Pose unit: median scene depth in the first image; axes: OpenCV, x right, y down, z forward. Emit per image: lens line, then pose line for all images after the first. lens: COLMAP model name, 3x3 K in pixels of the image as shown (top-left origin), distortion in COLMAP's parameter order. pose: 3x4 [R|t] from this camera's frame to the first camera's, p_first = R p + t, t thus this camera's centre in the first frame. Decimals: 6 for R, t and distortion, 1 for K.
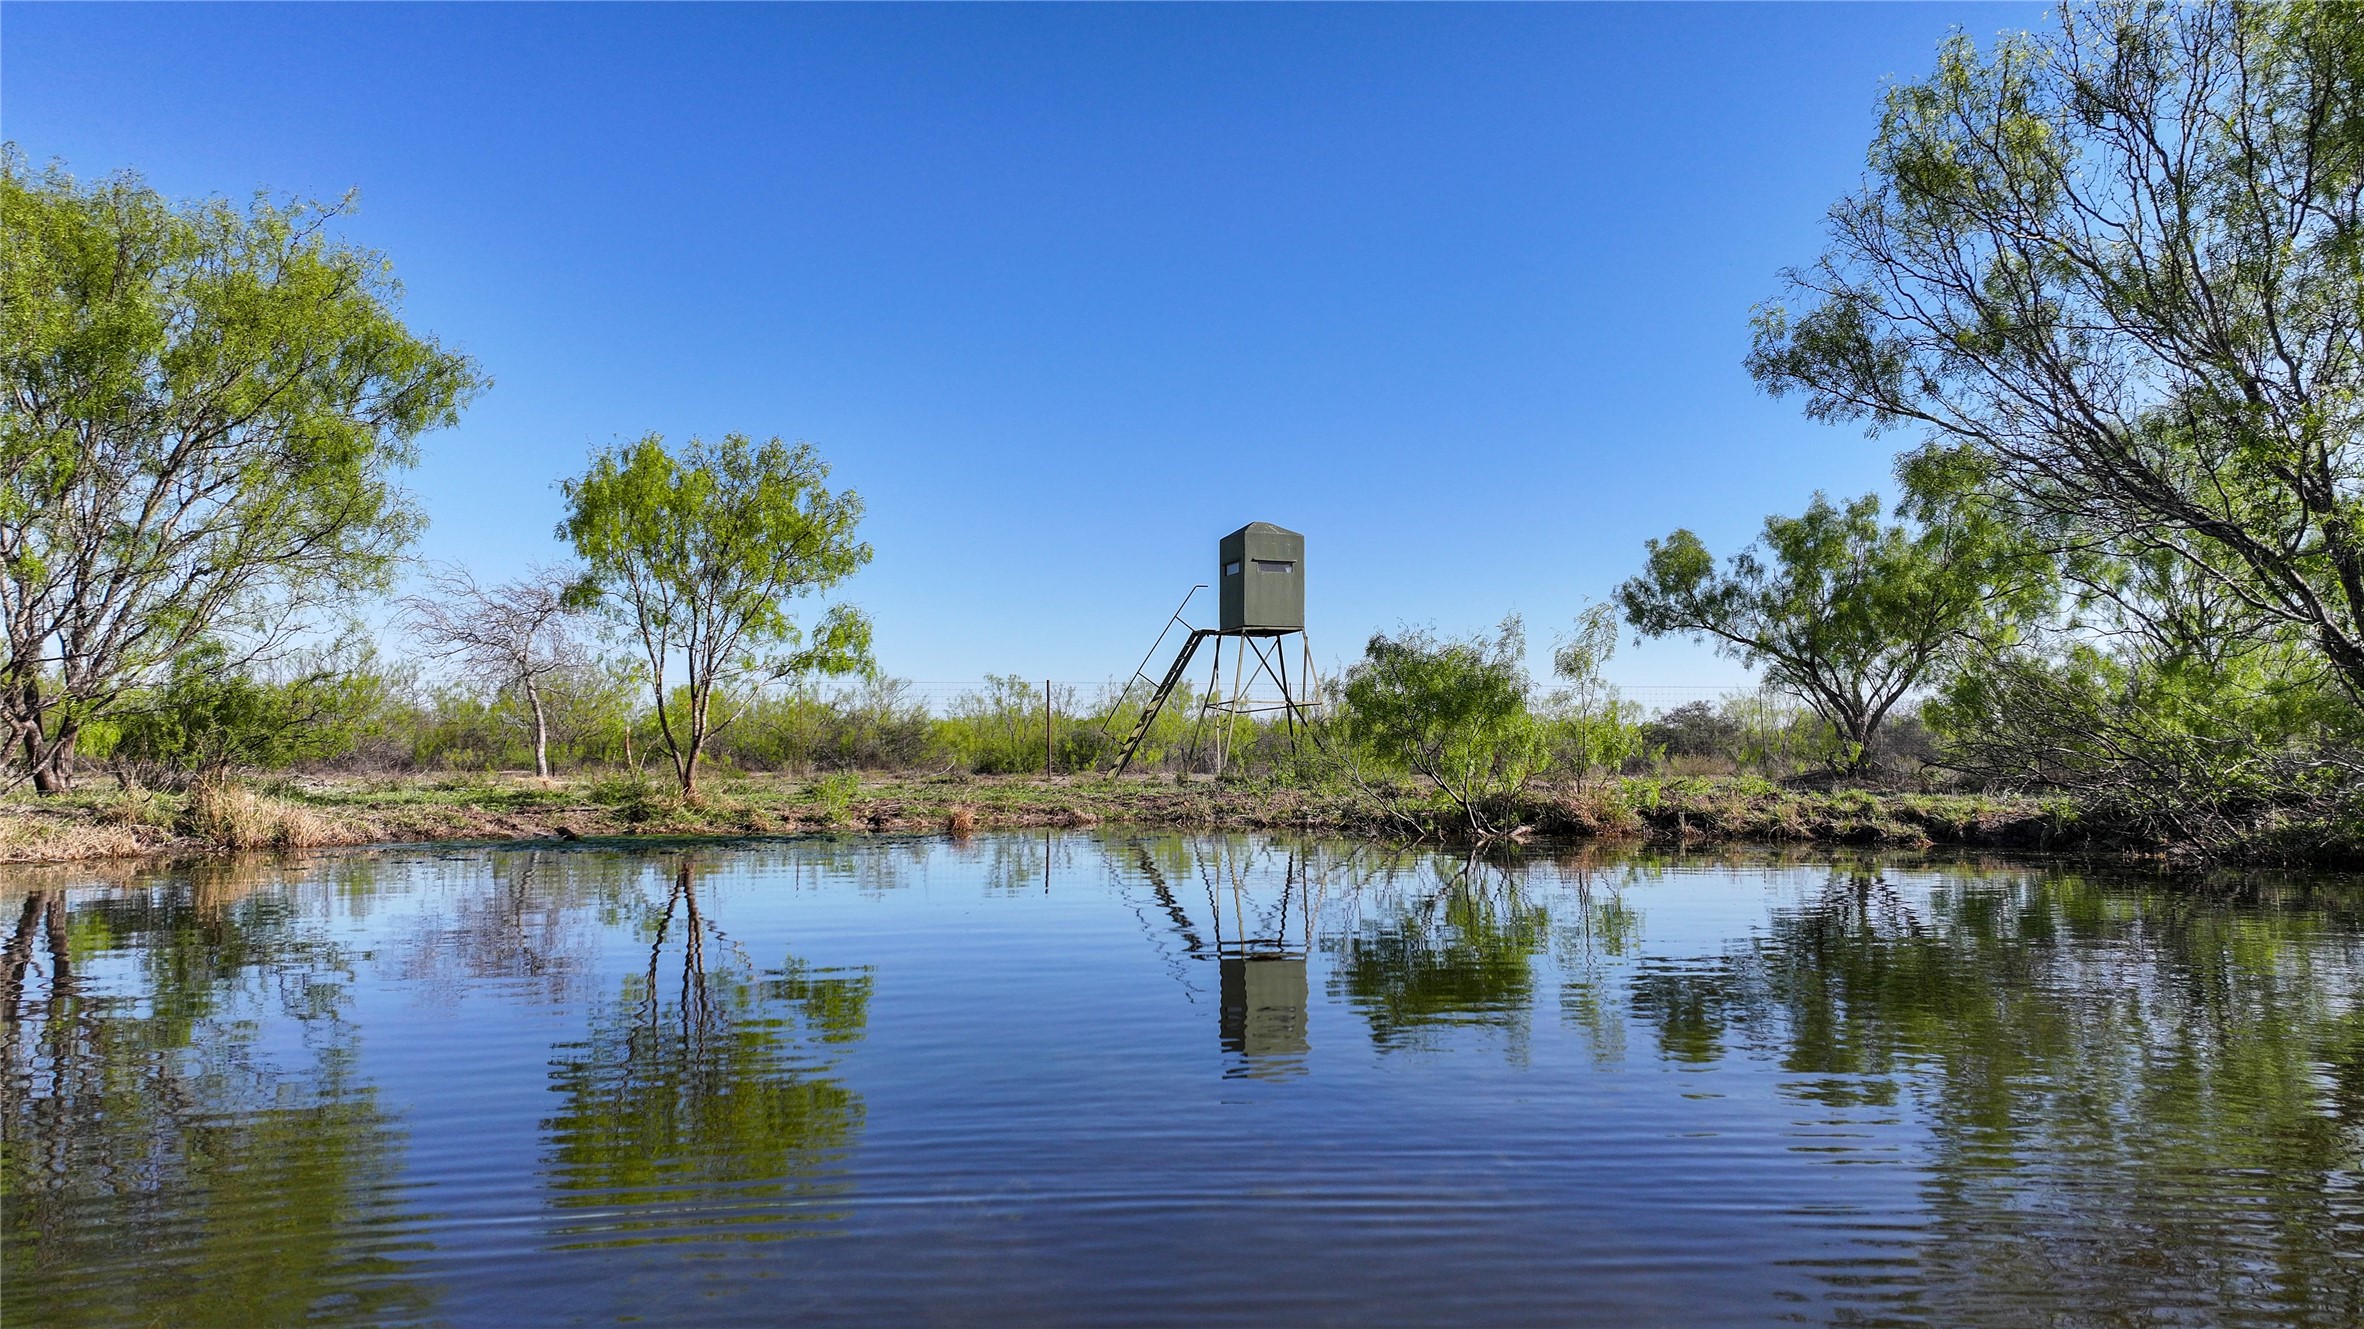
lens RADIAL K [[1664.2, 0, 1191.0], [0, 1664.2, 660.5], [0, 0, 1]] dist [0.033935, 0.000616]
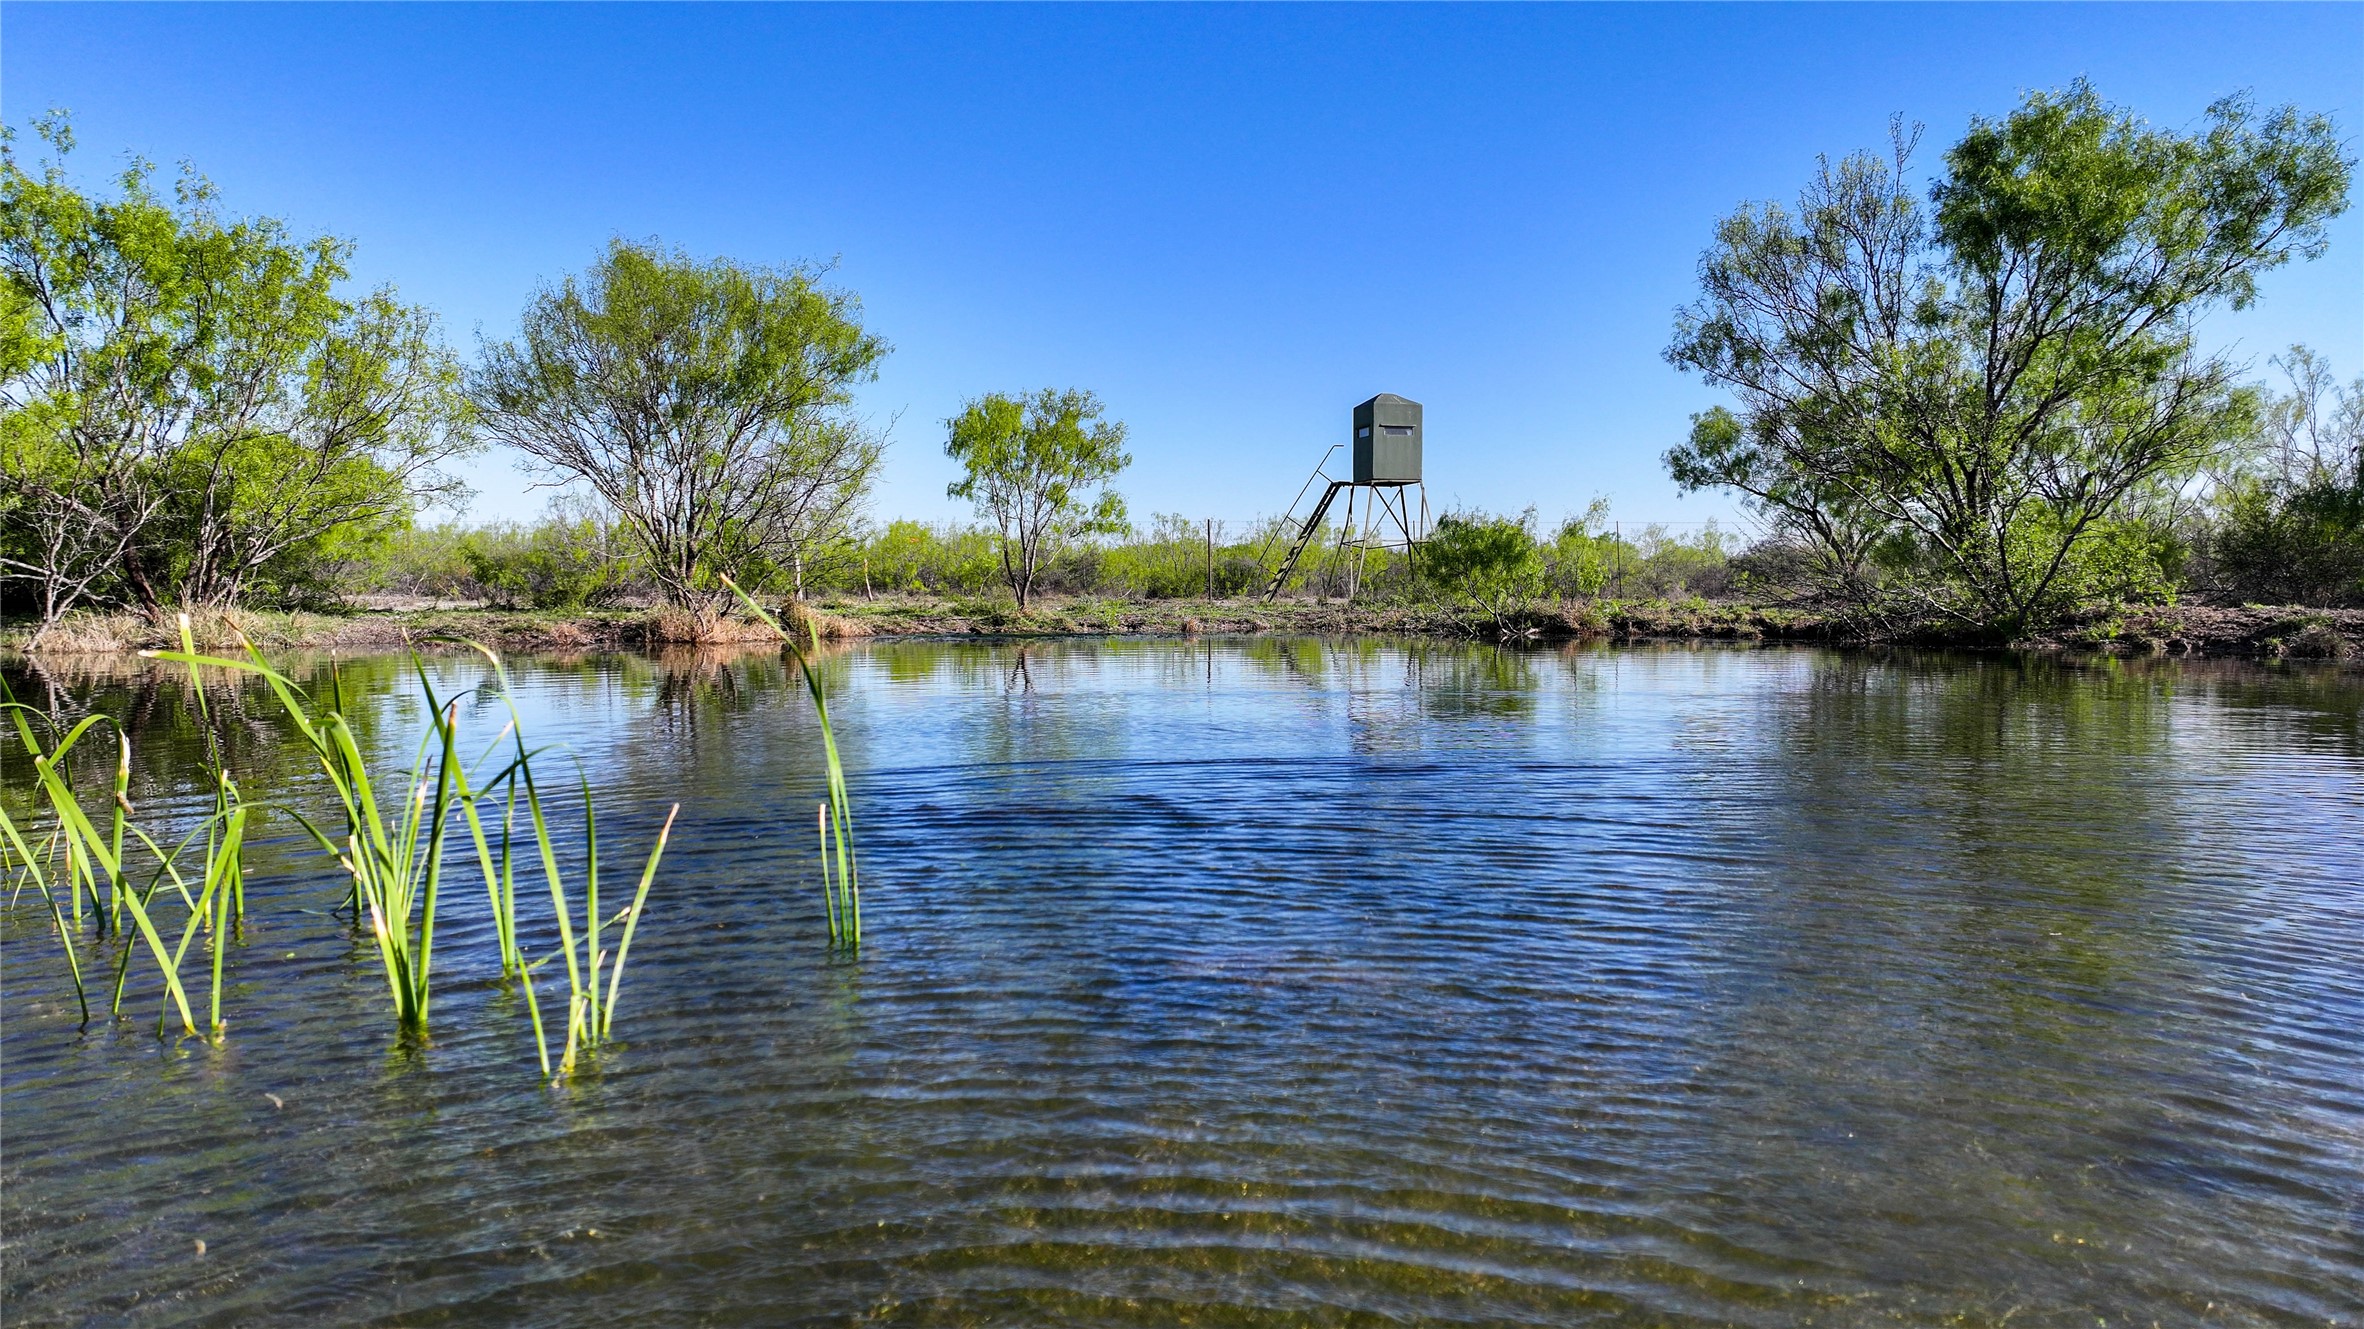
lens RADIAL K [[1664.2, 0, 1185.0], [0, 1664.2, 654.4], [0, 0, 1]] dist [0.033935, 0.000616]
pose [[0.996388, 0.003566, -0.084839, -0.003650], [0.005072, 0.994834, 0.101384, -0.032577], [0.084762, -0.101448, 0.991223, -0.488852]]
